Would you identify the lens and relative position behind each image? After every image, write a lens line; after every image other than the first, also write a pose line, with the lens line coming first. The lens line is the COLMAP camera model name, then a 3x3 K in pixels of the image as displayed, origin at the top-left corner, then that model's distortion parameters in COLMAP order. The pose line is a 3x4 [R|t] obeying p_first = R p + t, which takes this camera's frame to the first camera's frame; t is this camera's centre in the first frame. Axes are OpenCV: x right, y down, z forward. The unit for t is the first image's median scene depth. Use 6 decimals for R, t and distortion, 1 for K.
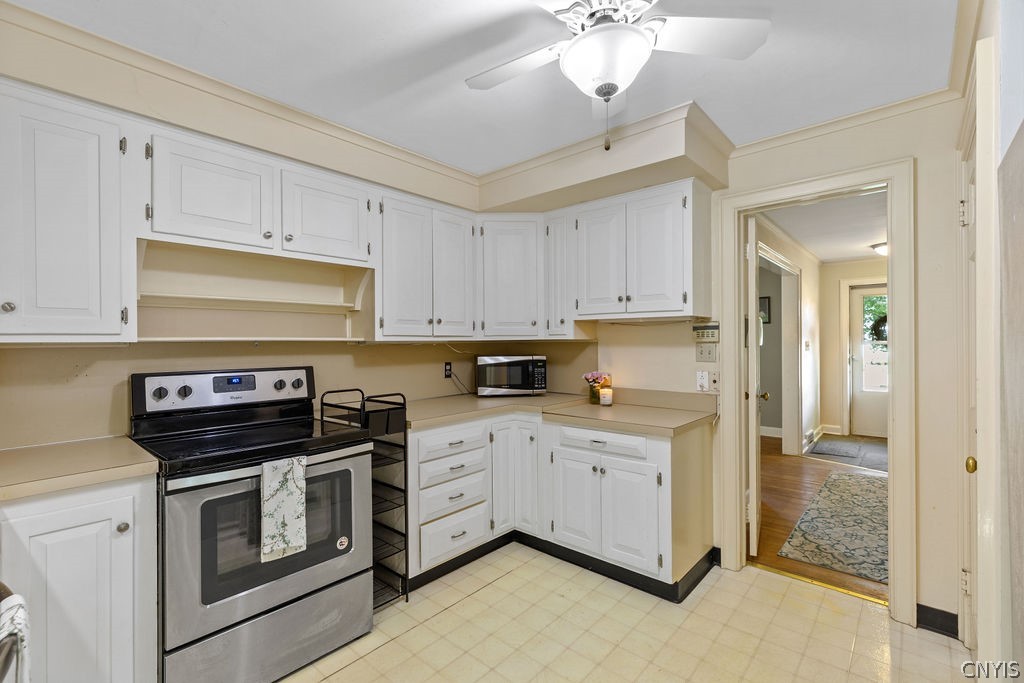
lens RADIAL K [[459.6, 0, 511.0], [0, 459.6, 341.1], [0, 0, 1]] dist [0.003523, -0.000019]
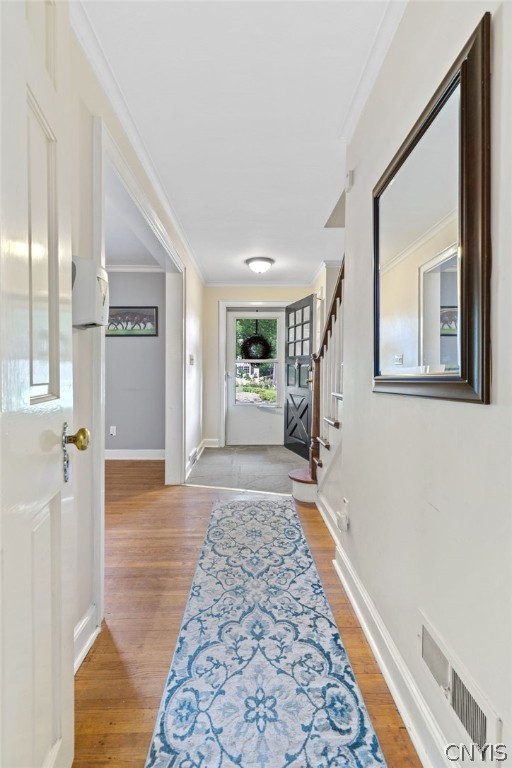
lens RADIAL K [[344.7, 0, 254.7], [0, 344.7, 371.9], [0, 0, 1]] dist [0.003523, -0.000019]
pose [[0.735900, 0.009718, 0.677020, 0.381737], [-0.007612, 0.999953, -0.006078, 0.055490], [-0.677047, -0.000681, 0.735939, 0.574539]]
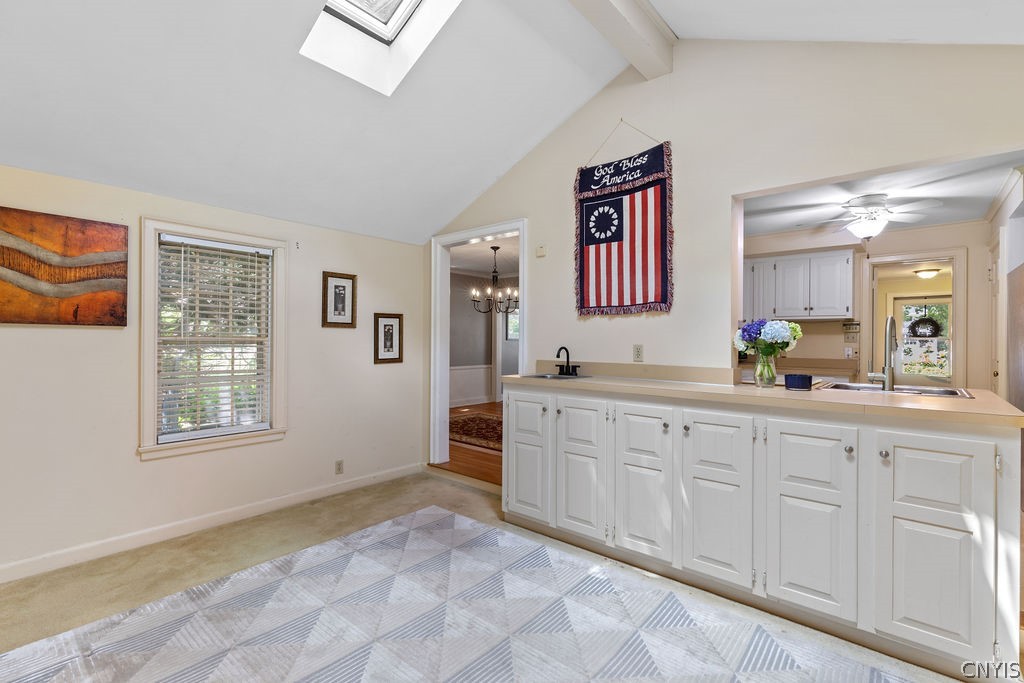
lens RADIAL K [[463.7, 0, 512.0], [0, 463.7, 341.5], [0, 0, 1]] dist [-0.000905, -0.000438]
pose [[0.999887, 0.011002, 0.010215, -0.680322], [-0.011033, 0.999935, 0.002987, 0.034797], [-0.010182, -0.003100, 0.999943, -0.614173]]
